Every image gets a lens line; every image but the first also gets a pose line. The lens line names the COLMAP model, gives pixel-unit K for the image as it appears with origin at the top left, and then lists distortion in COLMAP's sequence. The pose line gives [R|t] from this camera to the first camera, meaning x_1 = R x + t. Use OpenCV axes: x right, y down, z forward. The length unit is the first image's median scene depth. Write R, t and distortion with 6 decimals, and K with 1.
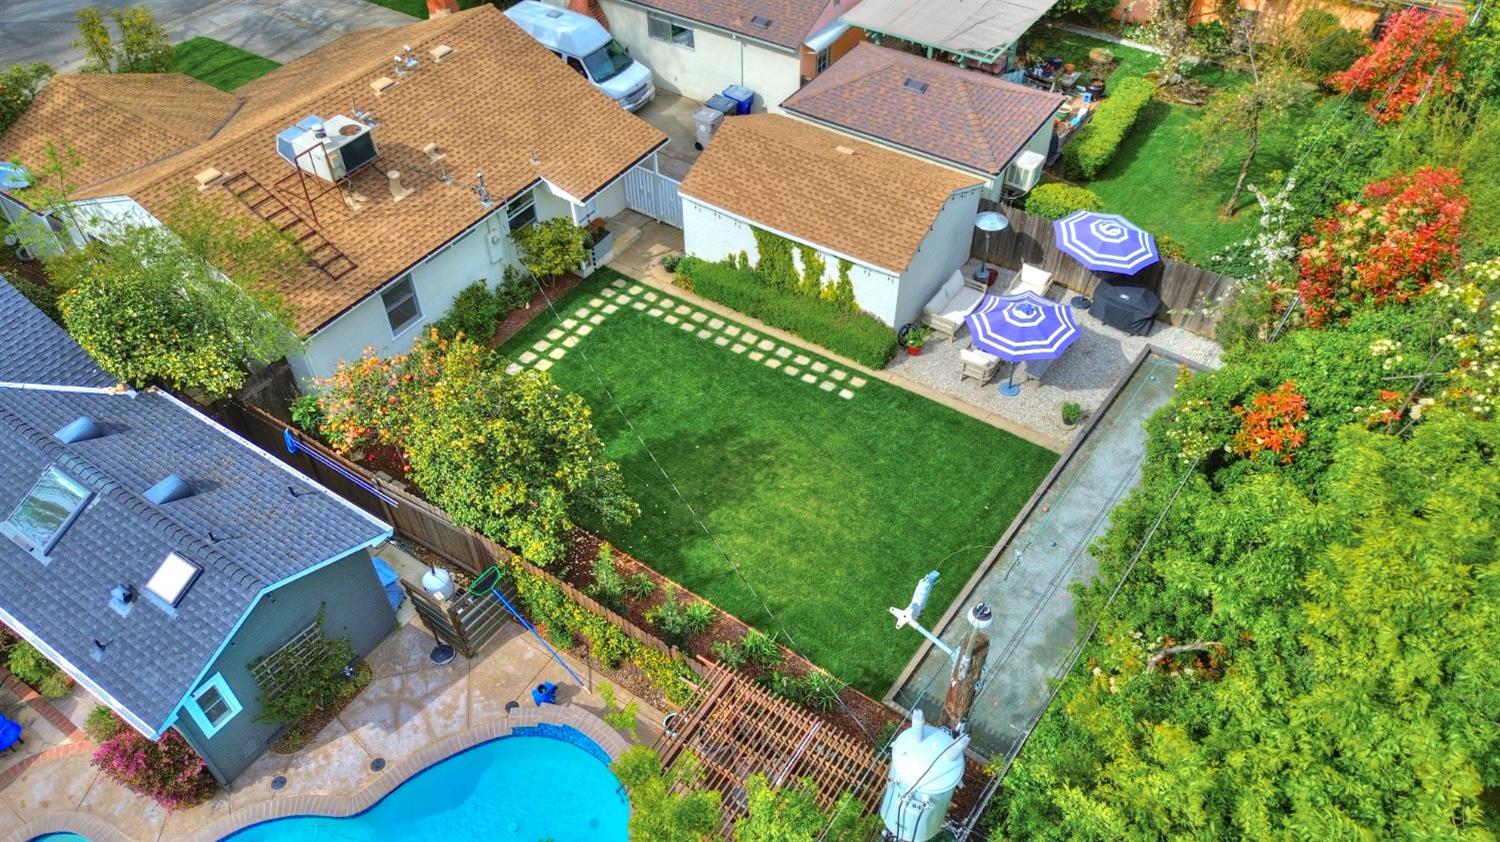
lens RADIAL K [[1047.2, 0, 755.3], [0, 1047.2, 440.5], [0, 0, 1]] dist [0.002541, -0.001986]
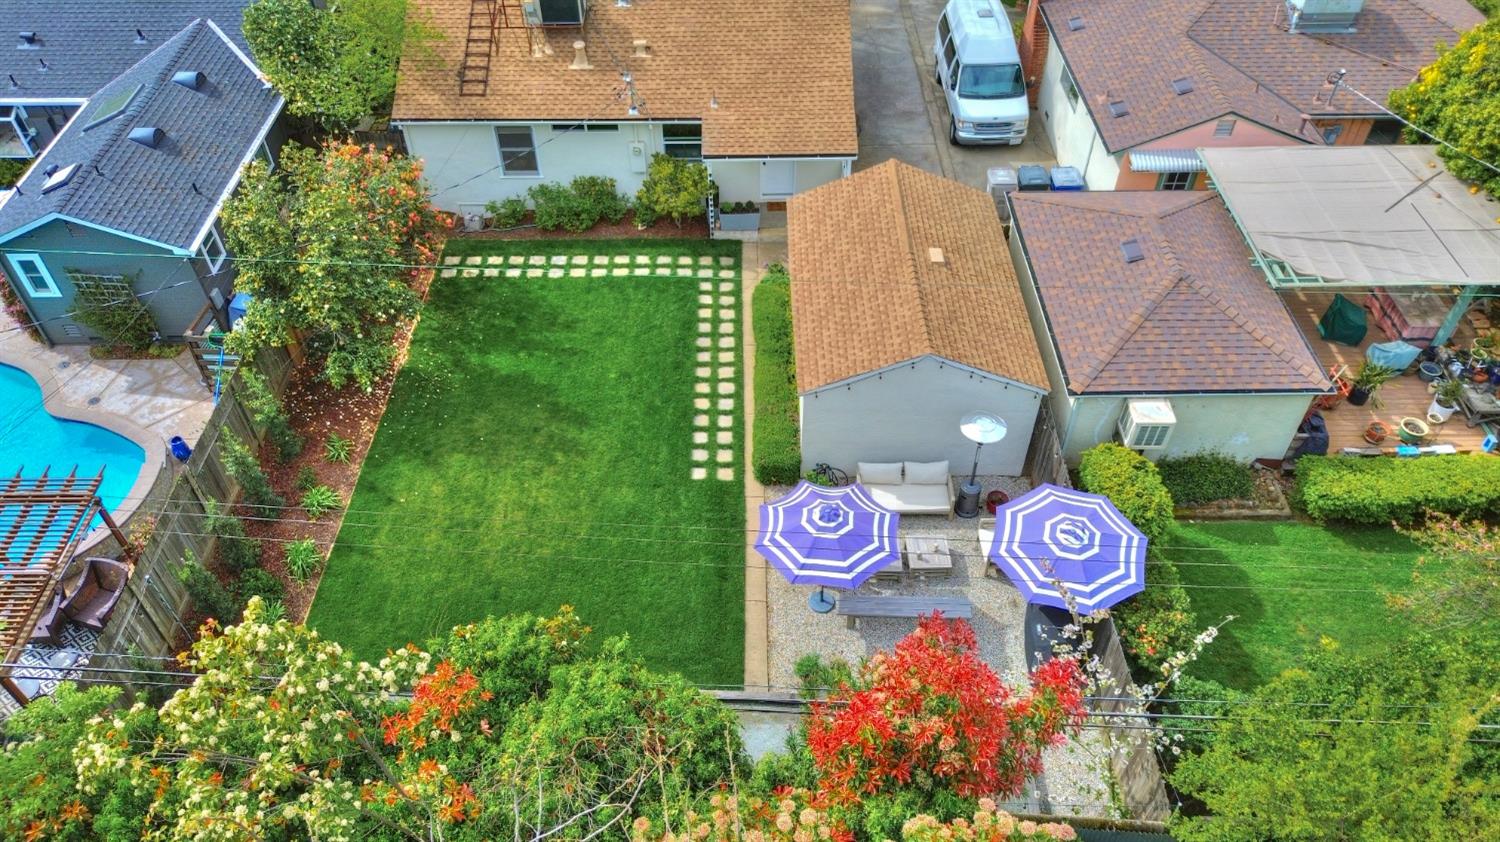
lens RADIAL K [[1047.2, 0, 755.3], [0, 1047.2, 440.5], [0, 0, 1]] dist [0.002541, -0.001986]
pose [[0.565044, 0.597333, -0.569139, 0.554500], [-0.598127, 0.771711, 0.216117, -0.263667], [0.568304, 0.218302, 0.793332, 0.333268]]
